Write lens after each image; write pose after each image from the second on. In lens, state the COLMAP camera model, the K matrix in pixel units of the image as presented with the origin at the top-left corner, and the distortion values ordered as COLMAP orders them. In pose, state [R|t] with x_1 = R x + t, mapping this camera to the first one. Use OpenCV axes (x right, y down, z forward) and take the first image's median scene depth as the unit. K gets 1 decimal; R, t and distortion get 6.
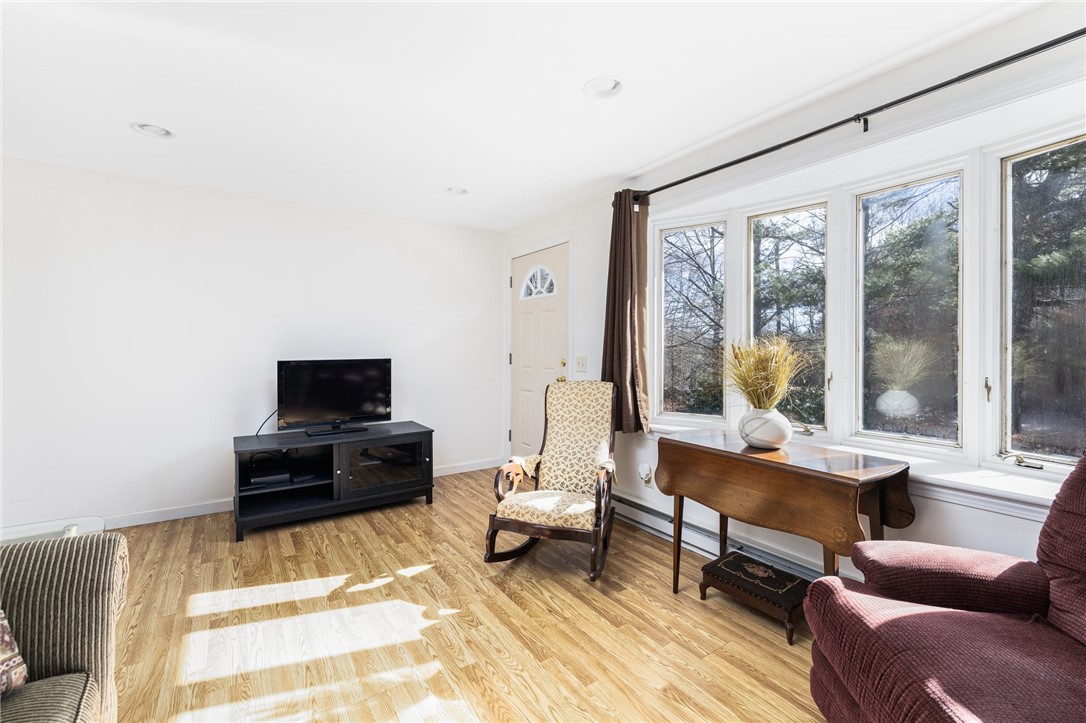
lens RADIAL K [[466.4, 0, 539.8], [0, 466.4, 351.0], [0, 0, 1]] dist [0.000884, 0.000382]
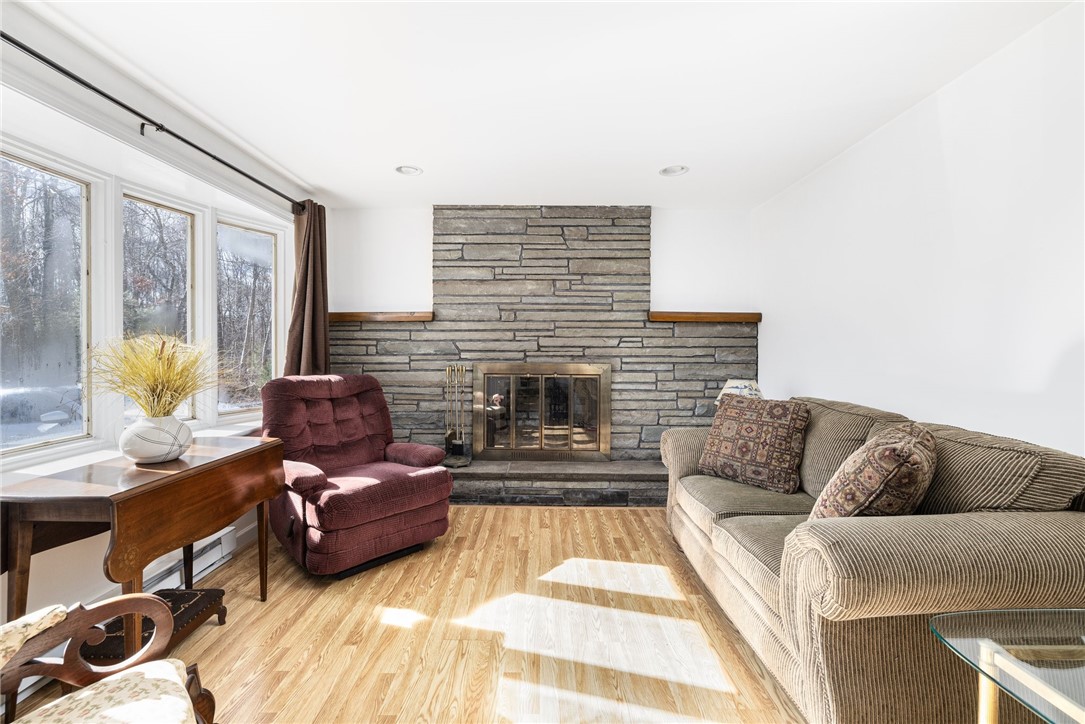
lens RADIAL K [[465.9, 0, 534.2], [0, 465.9, 353.3], [0, 0, 1]] dist [0.000884, 0.000382]
pose [[-0.820259, -0.010909, 0.571888, -0.512520], [-0.000989, 0.999844, 0.017654, -0.007346], [-0.571991, 0.013915, -0.820142, 1.153367]]
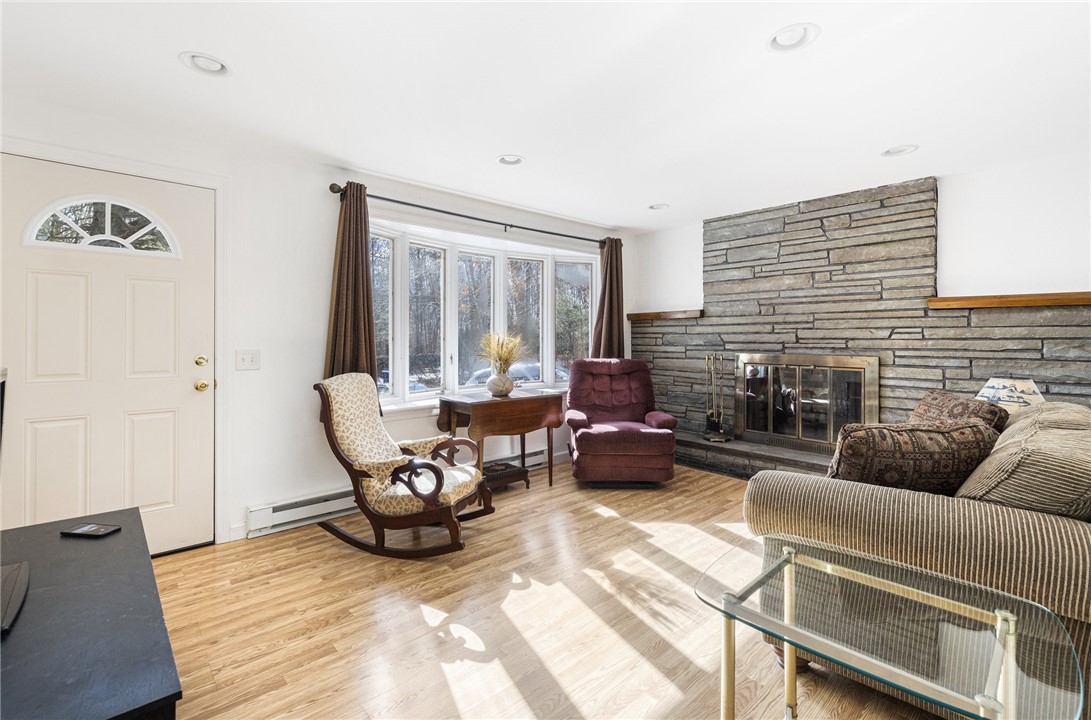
lens RADIAL K [[490.2, 0, 538.2], [0, 490.2, 338.9], [0, 0, 1]] dist [0.023911, -0.000106]
pose [[-0.139828, -0.003078, 0.990171, -1.208208], [0.004526, 0.999983, 0.003748, -0.011666], [-0.990165, 0.005006, -0.139812, 0.985426]]
